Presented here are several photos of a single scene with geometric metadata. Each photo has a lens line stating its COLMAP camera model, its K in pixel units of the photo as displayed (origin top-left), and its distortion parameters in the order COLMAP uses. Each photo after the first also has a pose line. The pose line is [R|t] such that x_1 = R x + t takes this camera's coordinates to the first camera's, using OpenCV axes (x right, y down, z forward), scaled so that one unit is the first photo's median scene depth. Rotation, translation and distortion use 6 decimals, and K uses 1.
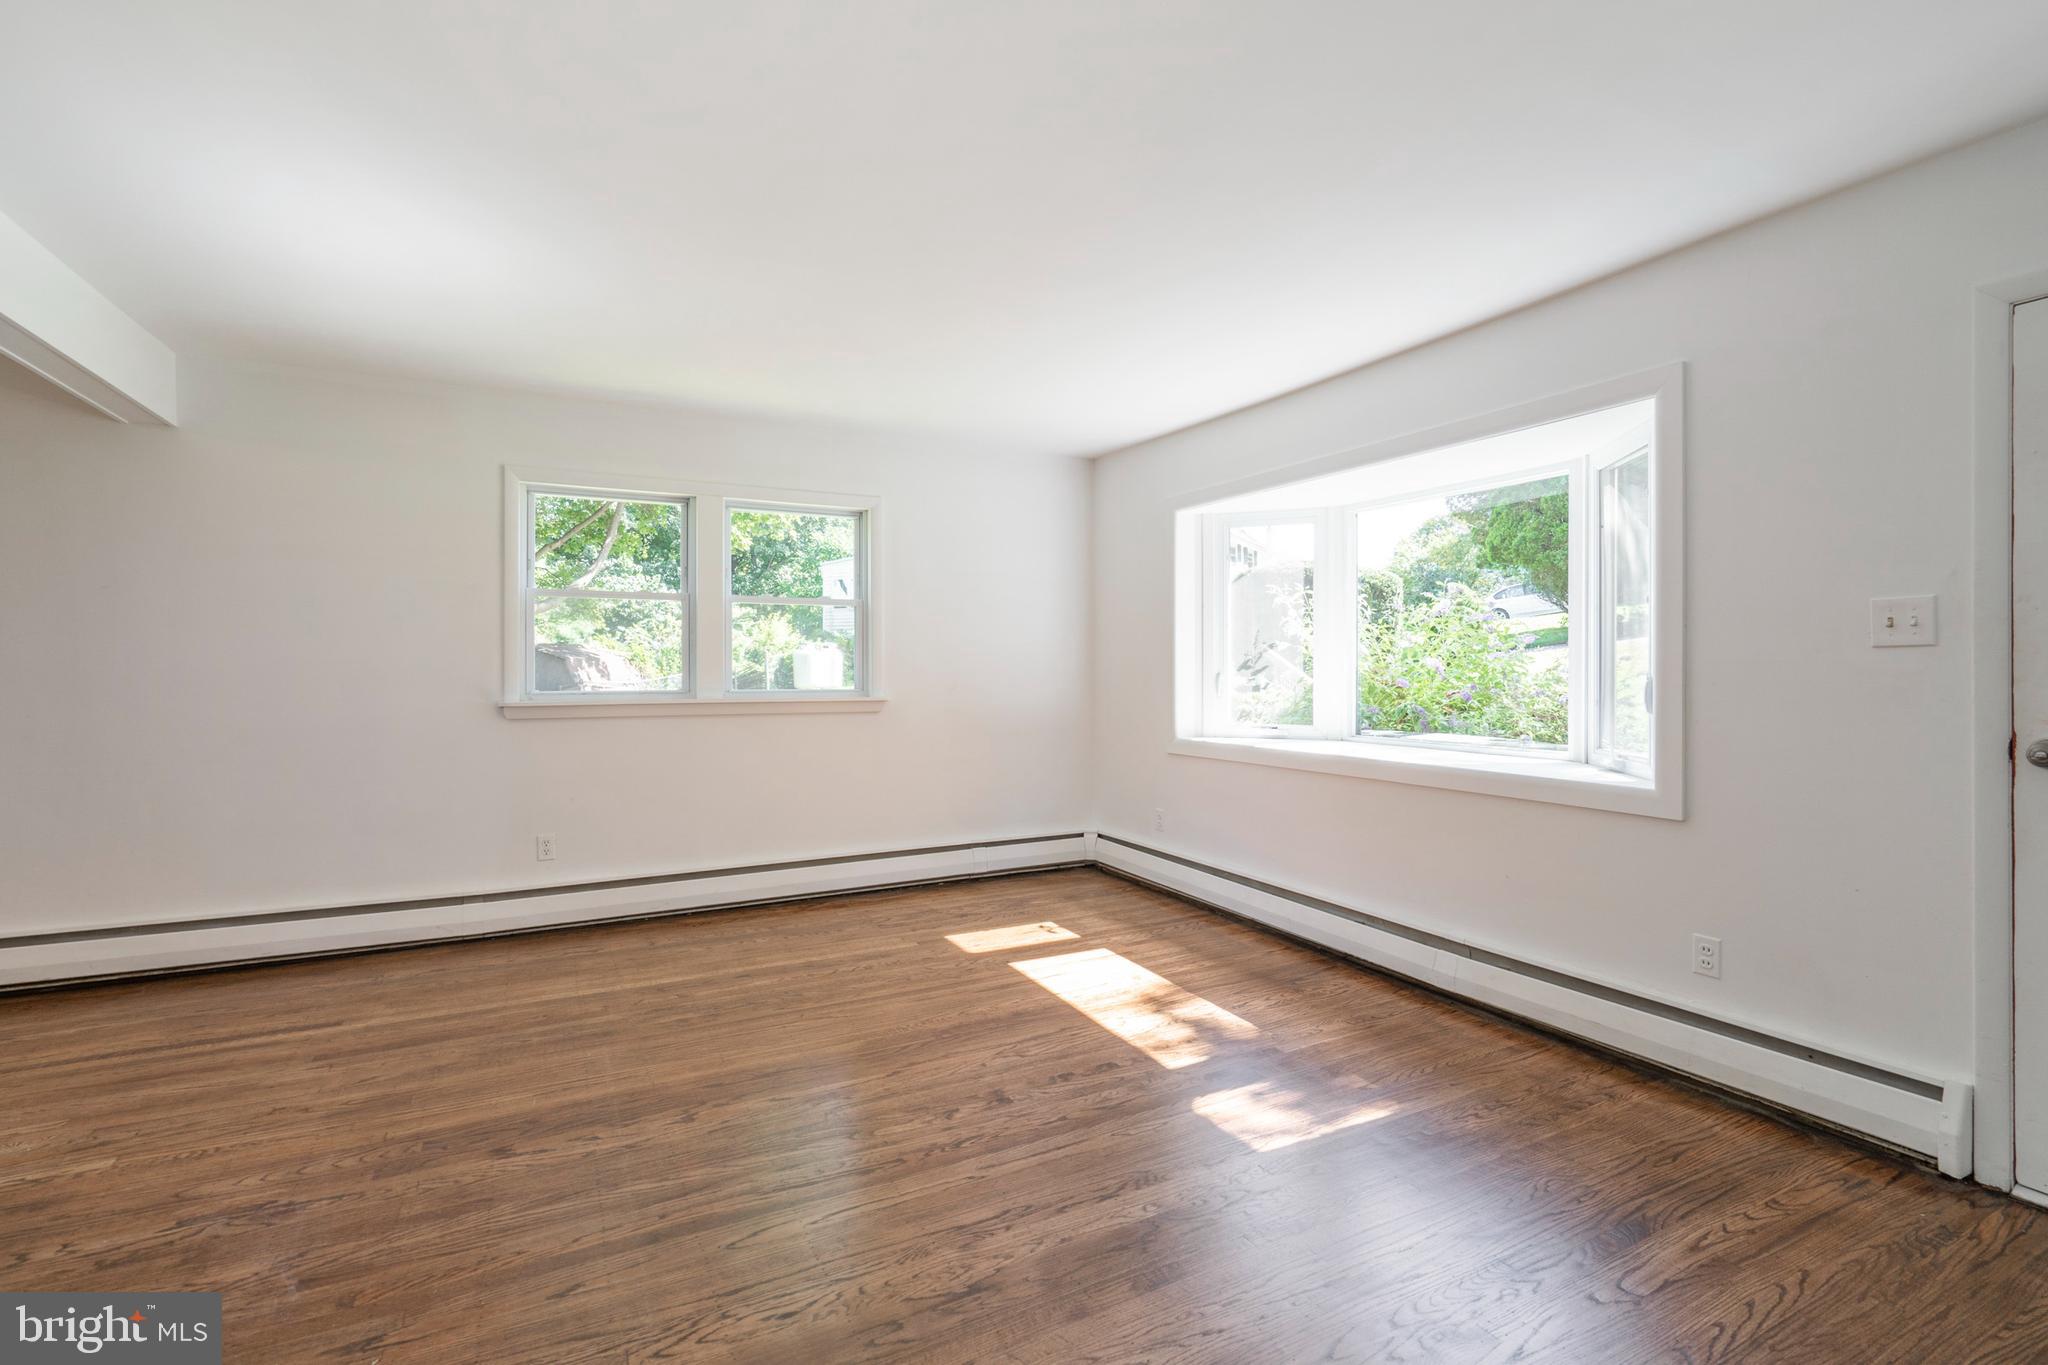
lens RADIAL K [[927.4, 0, 1016.9], [0, 927.4, 670.8], [0, 0, 1]] dist [-0.014292, 0.003253]
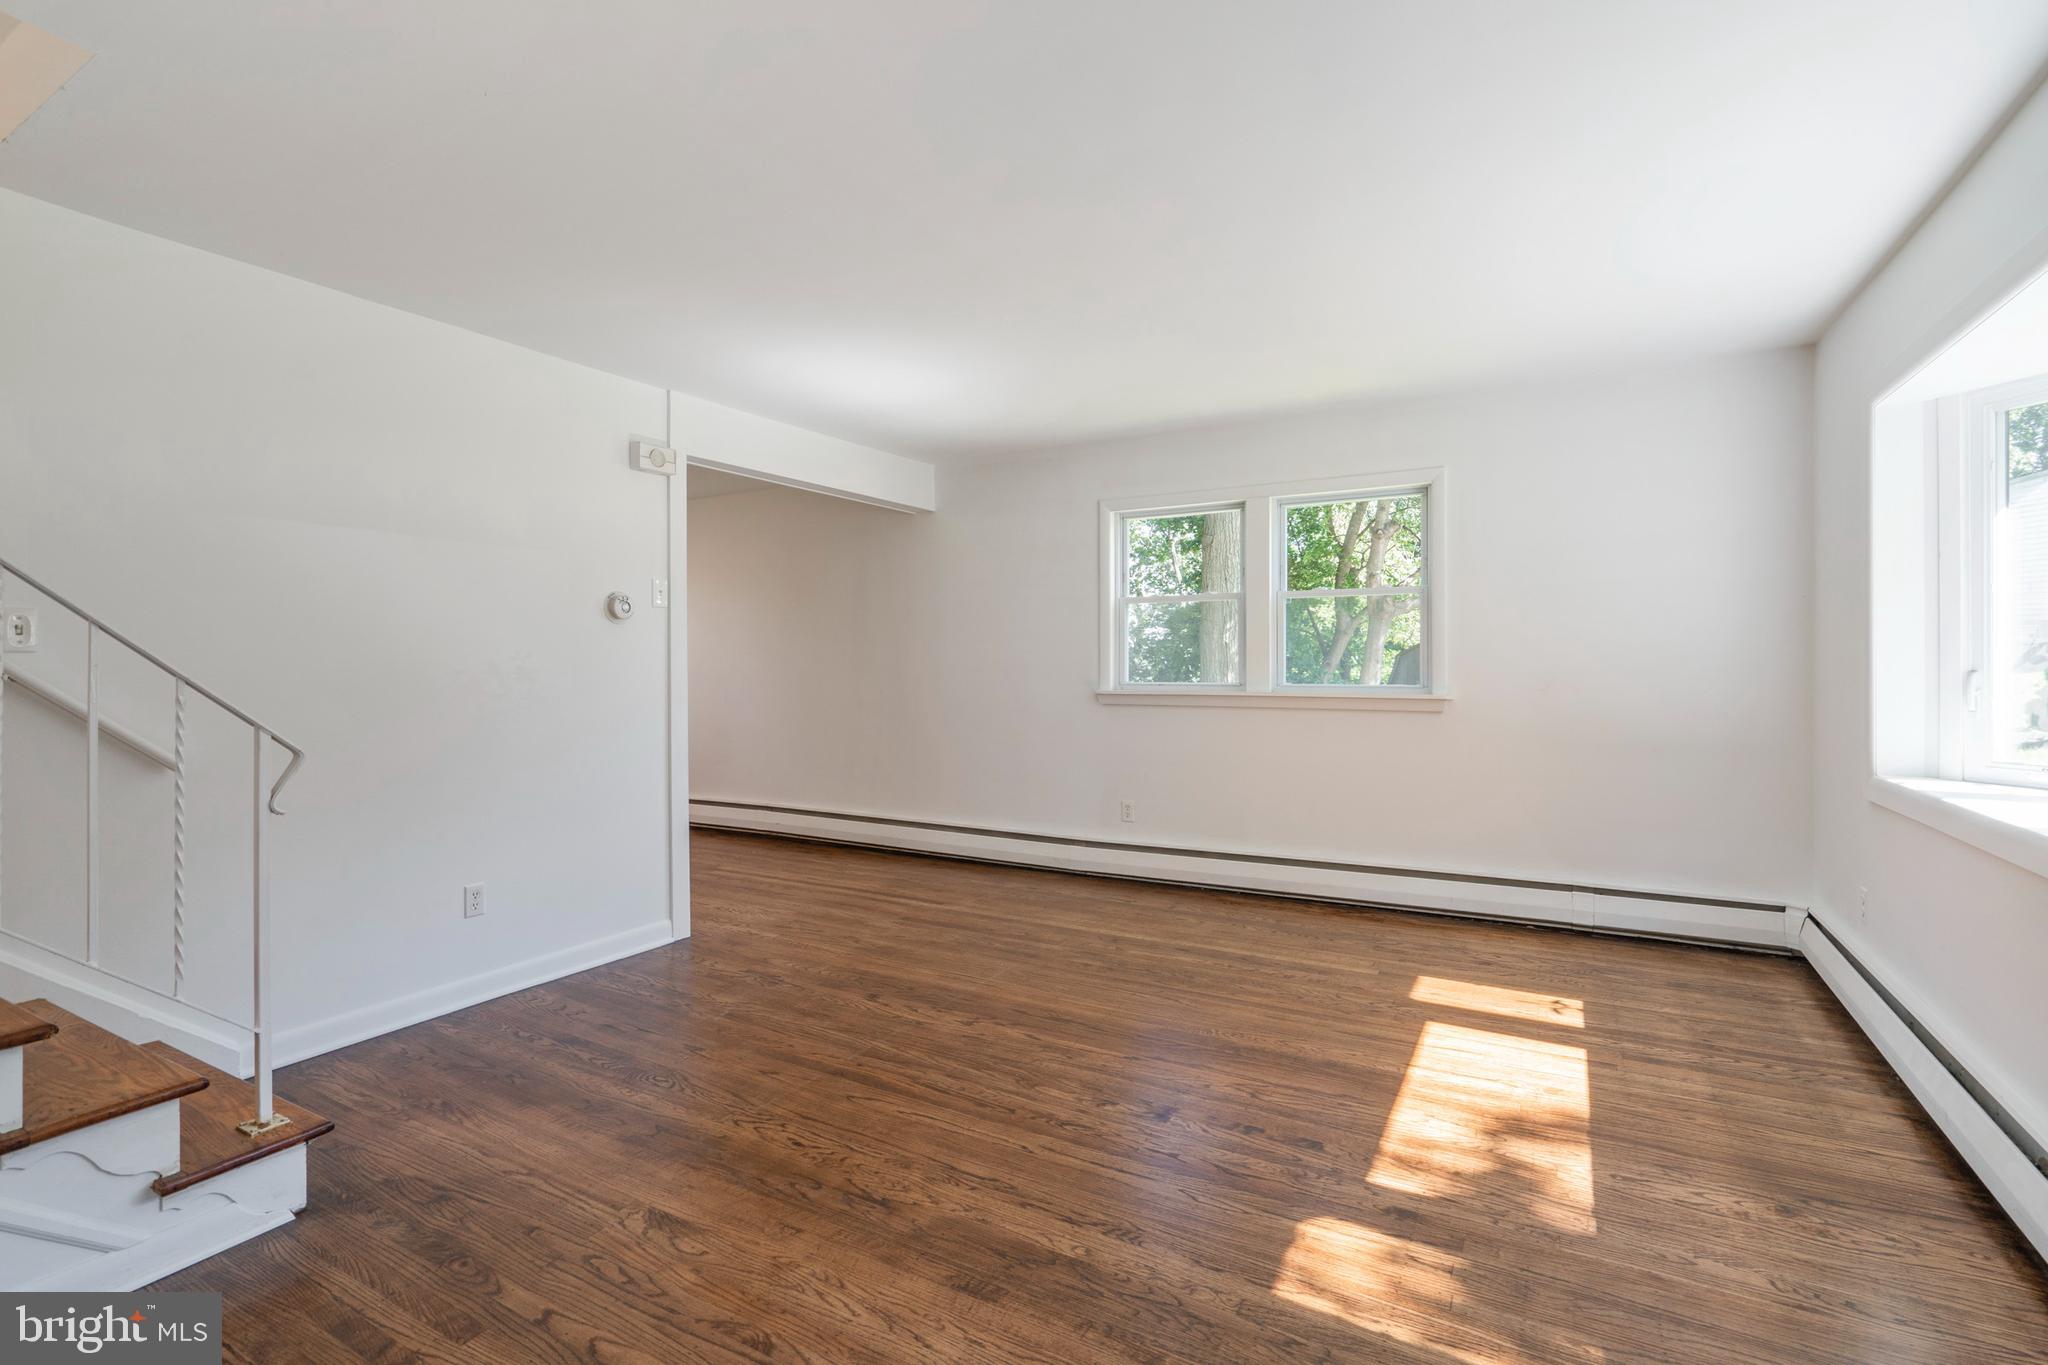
lens RADIAL K [[927.4, 0, 1015.7], [0, 927.4, 678.2], [0, 0, 1]] dist [-0.014292, 0.003253]
pose [[0.533391, 0.011767, -0.845787, 0.549889], [0.000860, 0.999895, 0.014453, -0.001144], [0.845868, -0.008437, 0.533325, 0.287525]]
